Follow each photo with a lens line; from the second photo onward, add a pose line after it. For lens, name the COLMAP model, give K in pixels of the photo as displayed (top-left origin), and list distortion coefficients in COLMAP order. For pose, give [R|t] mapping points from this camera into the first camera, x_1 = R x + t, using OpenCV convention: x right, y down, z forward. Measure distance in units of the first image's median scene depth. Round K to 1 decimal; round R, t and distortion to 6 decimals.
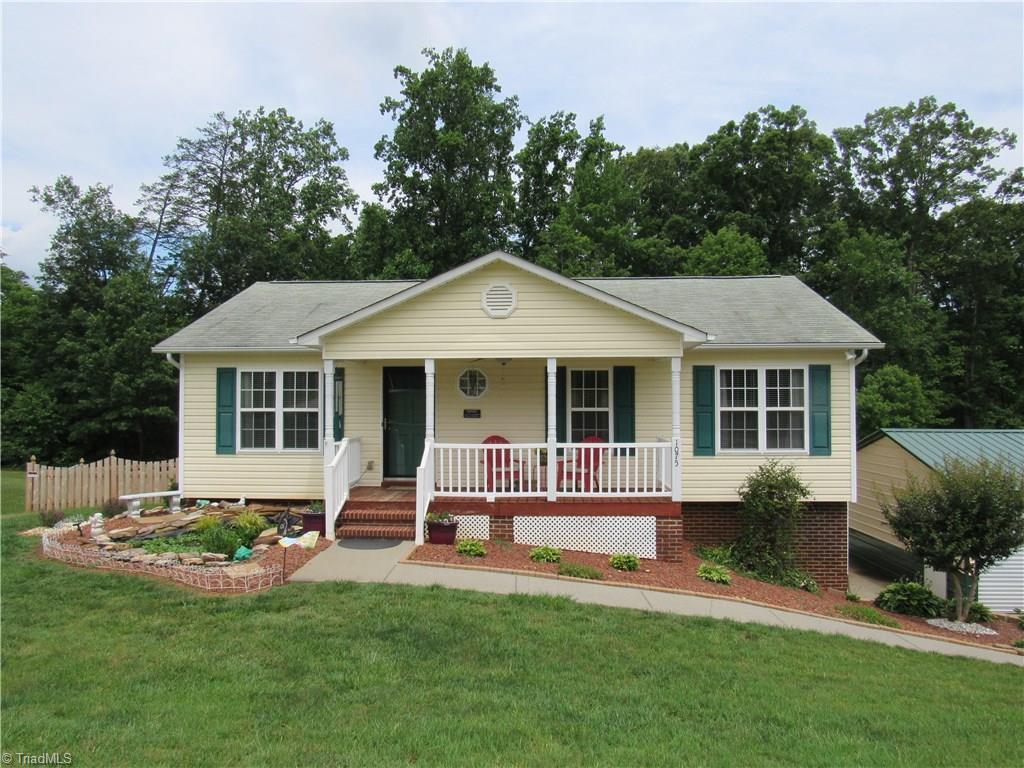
lens RADIAL K [[734.6, 0, 510.0], [0, 734.6, 378.7], [0, 0, 1]] dist [-0.036639, 0.015444]
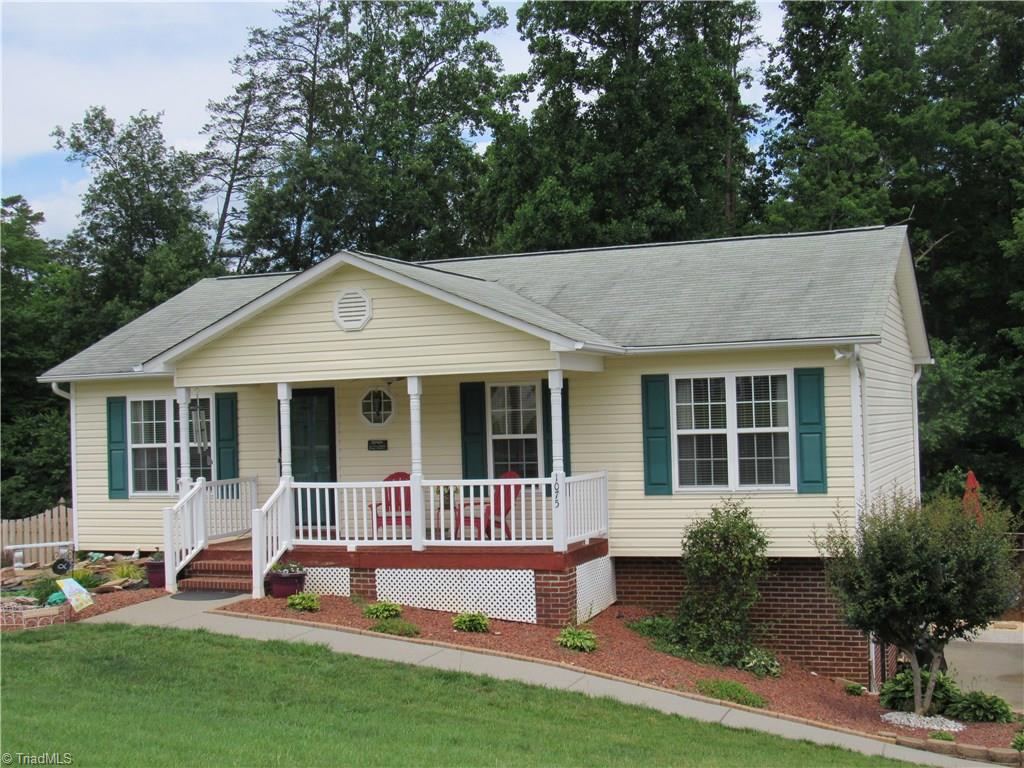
lens RADIAL K [[1338.8, 0, 510.6], [0, 1338.8, 383.0], [0, 0, 1]] dist [-0.082644, 0.000000]
pose [[0.952322, -0.034803, -0.303102, 0.543412], [0.037124, 0.999309, 0.001897, -0.017846], [0.302827, -0.013059, 0.952956, -0.346755]]
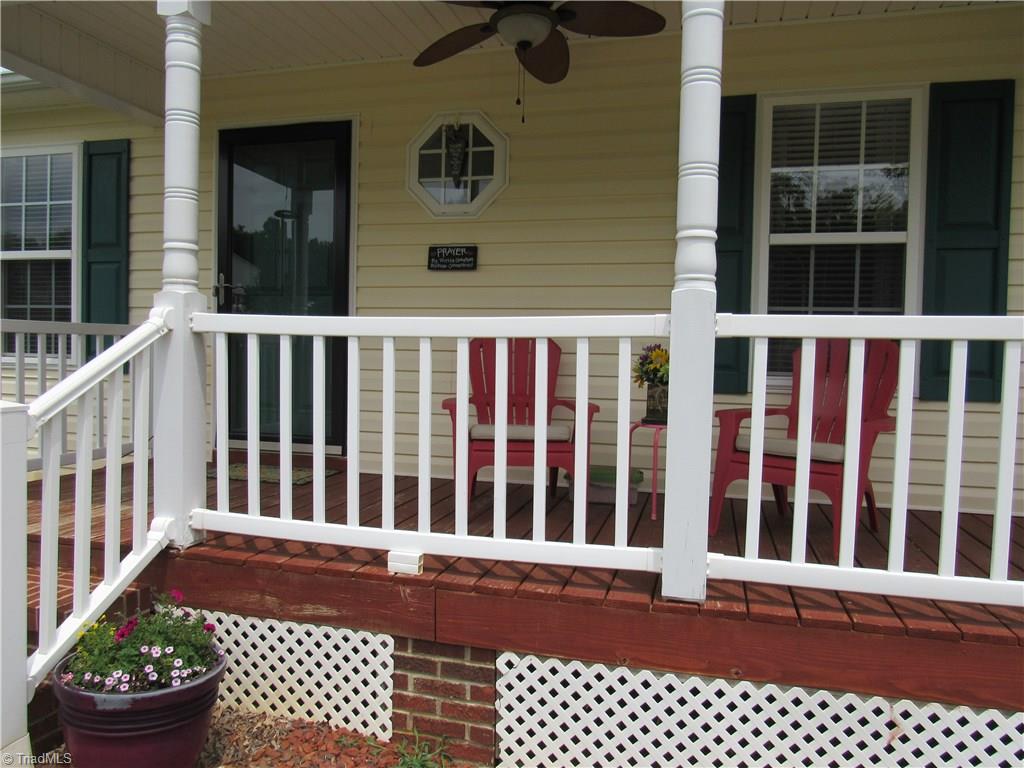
lens RADIAL K [[734.6, 0, 515.2], [0, 734.6, 382.5], [0, 0, 1]] dist [-0.036639, 0.015444]
pose [[0.980104, 0.030490, -0.196128, 0.043336], [-0.017750, 0.997636, 0.066393, 0.083371], [0.197688, -0.061591, 0.978328, 0.701234]]
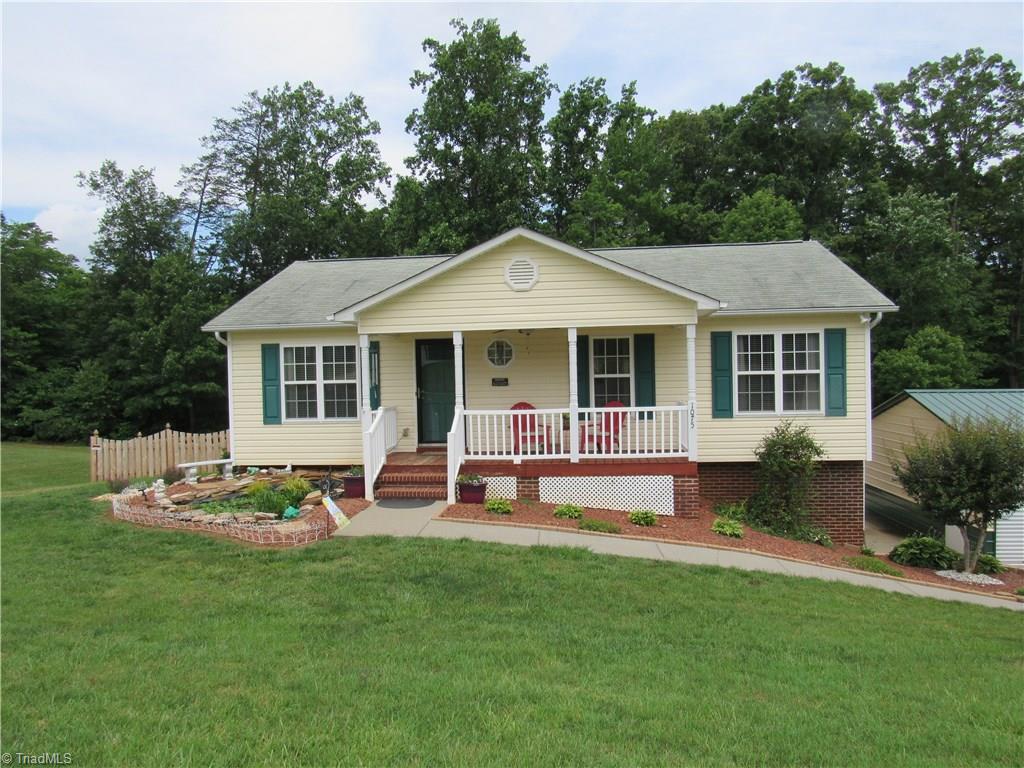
lens RADIAL K [[734.6, 0, 509.5], [0, 734.6, 382.1], [0, 0, 1]] dist [-0.036639, 0.015444]
pose [[0.998332, -0.018792, -0.054587, 0.020290], [0.021295, 0.998731, 0.045644, -0.000475], [0.053660, -0.046731, 0.997465, -0.055025]]
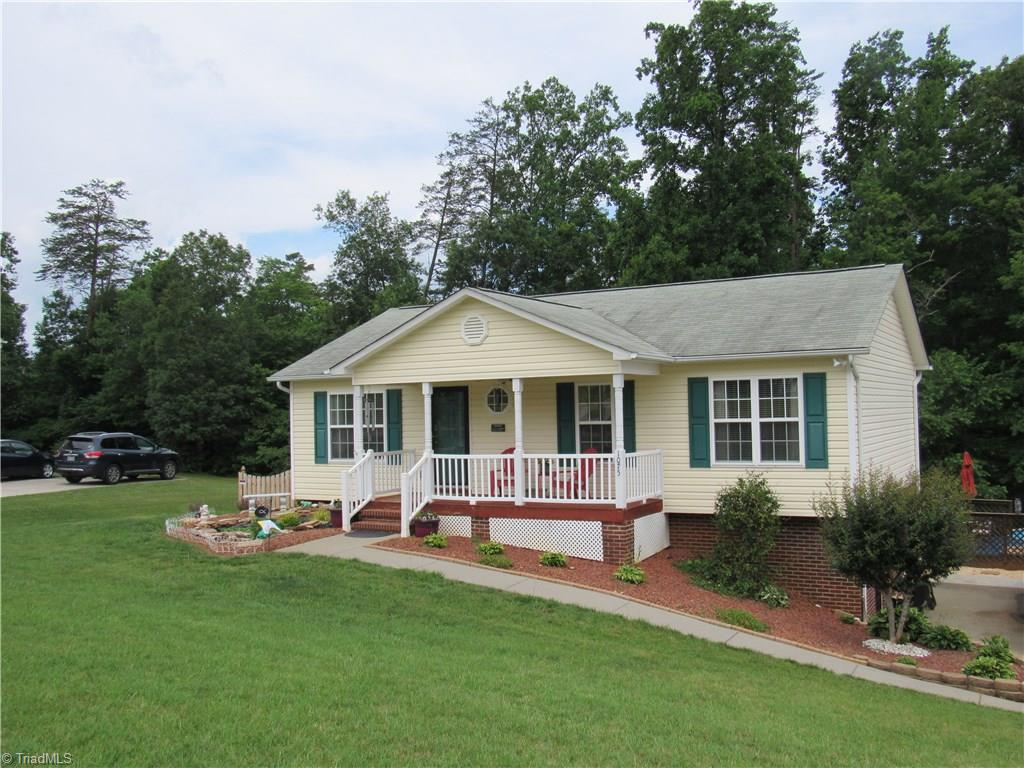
lens RADIAL K [[948.1, 0, 508.2], [0, 948.1, 380.0], [0, 0, 1]] dist [-0.053819, 0.000000]
pose [[0.897550, -0.032279, -0.439729, 0.606431], [0.032909, 0.999439, -0.006192, -0.015383], [0.439683, -0.008914, 0.898109, -0.275569]]
